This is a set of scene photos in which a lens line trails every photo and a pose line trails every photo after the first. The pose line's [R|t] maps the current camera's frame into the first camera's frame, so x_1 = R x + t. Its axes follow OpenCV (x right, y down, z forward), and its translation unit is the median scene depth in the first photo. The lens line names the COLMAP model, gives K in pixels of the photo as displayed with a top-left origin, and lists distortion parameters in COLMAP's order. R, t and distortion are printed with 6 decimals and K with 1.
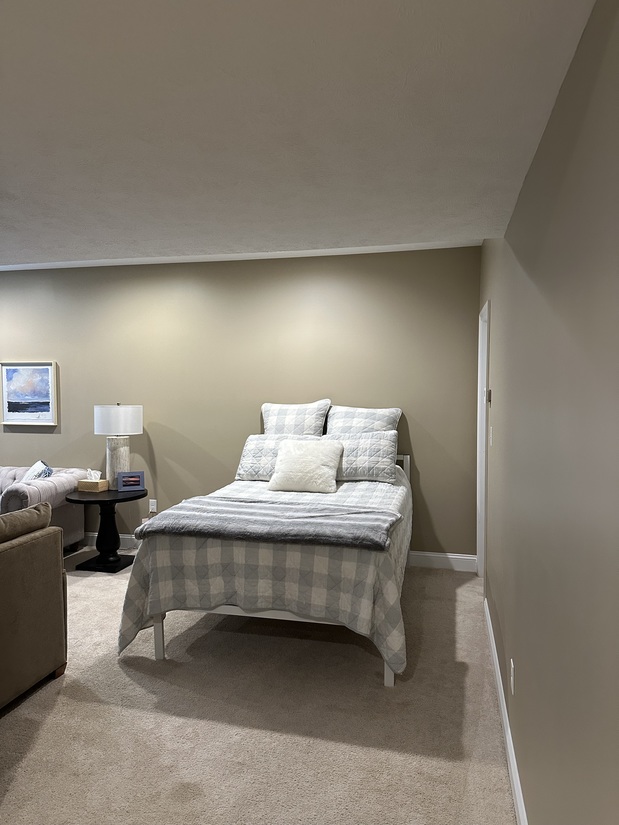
lens RADIAL K [[581.6, 0, 309.7], [0, 581.6, 412.0], [0, 0, 1]] dist [0.070647, -0.085908]
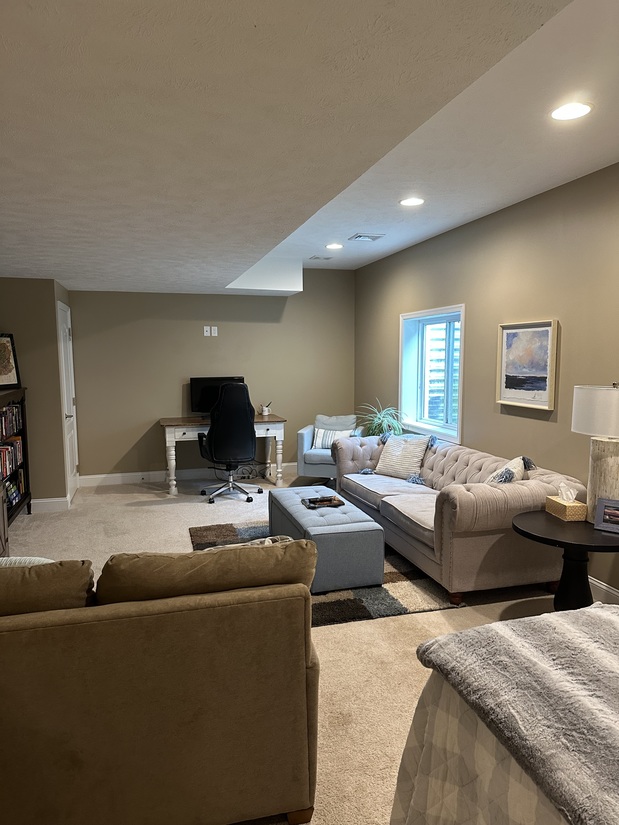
lens RADIAL K [[581.6, 0, 307.2], [0, 581.6, 418.9], [0, 0, 1]] dist [0.070647, -0.085908]
pose [[0.486964, 0.095437, -0.868192, 0.043811], [-0.039186, 0.995399, 0.087440, -0.017508], [0.872543, -0.008559, 0.488463, 0.392193]]
